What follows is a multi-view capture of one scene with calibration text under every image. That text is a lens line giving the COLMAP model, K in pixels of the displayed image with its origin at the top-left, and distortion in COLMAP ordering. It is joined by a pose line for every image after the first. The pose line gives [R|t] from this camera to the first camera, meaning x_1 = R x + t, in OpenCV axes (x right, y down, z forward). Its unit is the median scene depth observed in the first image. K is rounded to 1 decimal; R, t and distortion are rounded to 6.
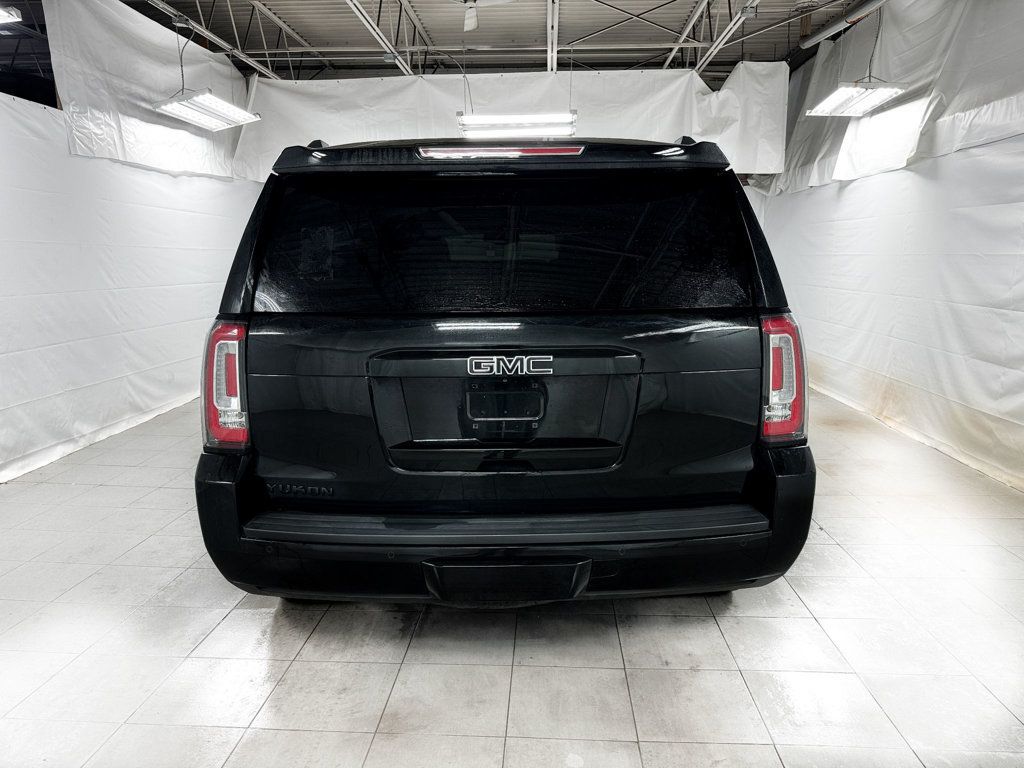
lens RADIAL K [[733.2, 0, 506.6], [0, 733.2, 380.1], [0, 0, 1]] dist [0.009922, -0.030078]
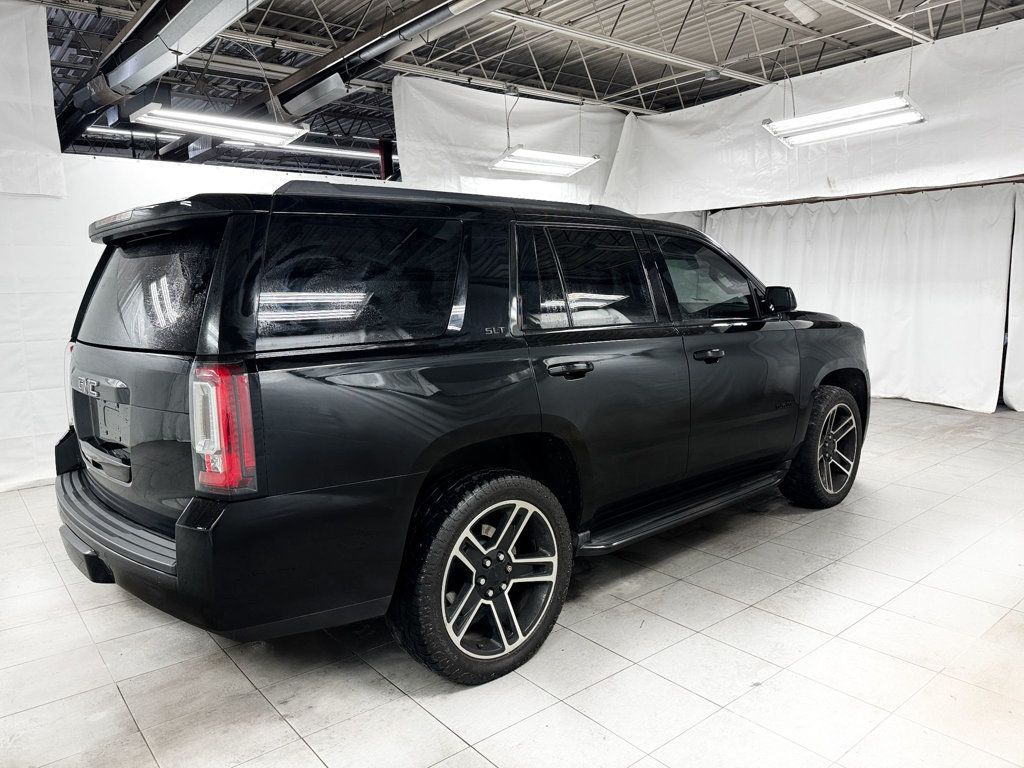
lens RADIAL K [[733.2, 0, 506.6], [0, 733.2, 380.1], [0, 0, 1]] dist [0.009922, -0.030078]
pose [[0.680612, 0.074864, -0.728810, 0.474338], [-0.093829, 0.995481, 0.014632, -0.040848], [0.726611, 0.058425, 0.684560, 0.215411]]
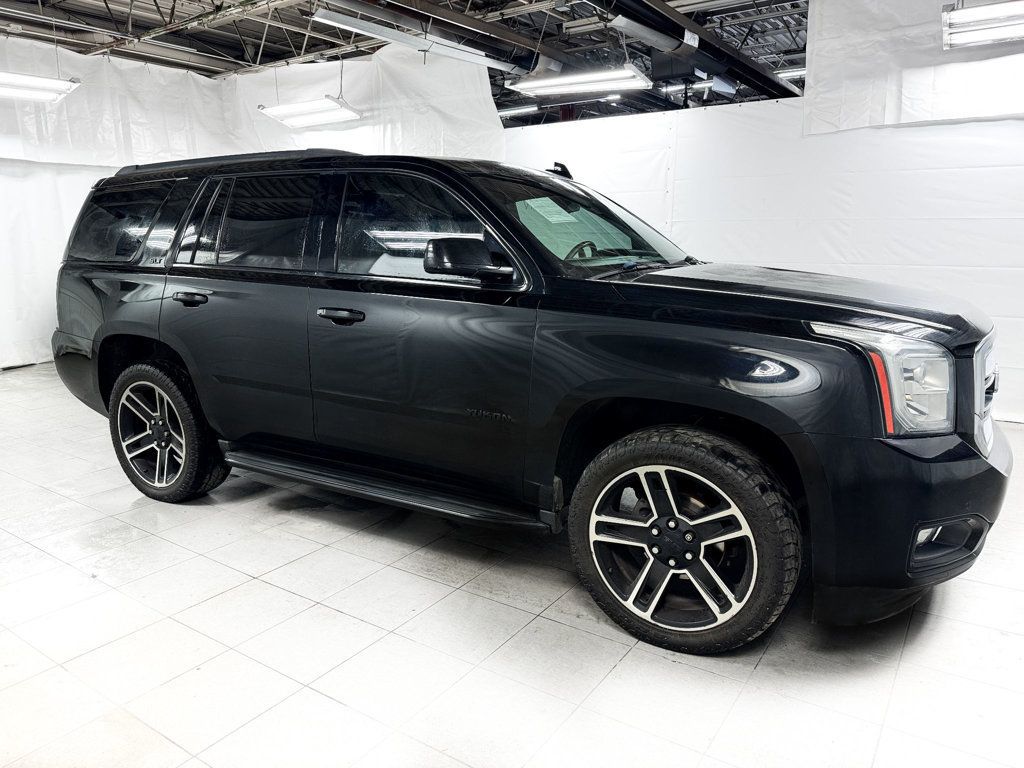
lens RADIAL K [[714.0, 0, 512.0], [0, 714.0, 384.0], [0, 0, 1]] dist [0.001911, -0.024548]
pose [[-0.515544, 0.175515, -0.838695, 0.517589], [-0.130640, 0.951254, 0.279374, -0.179774], [0.846846, 0.253597, -0.467484, 1.105102]]
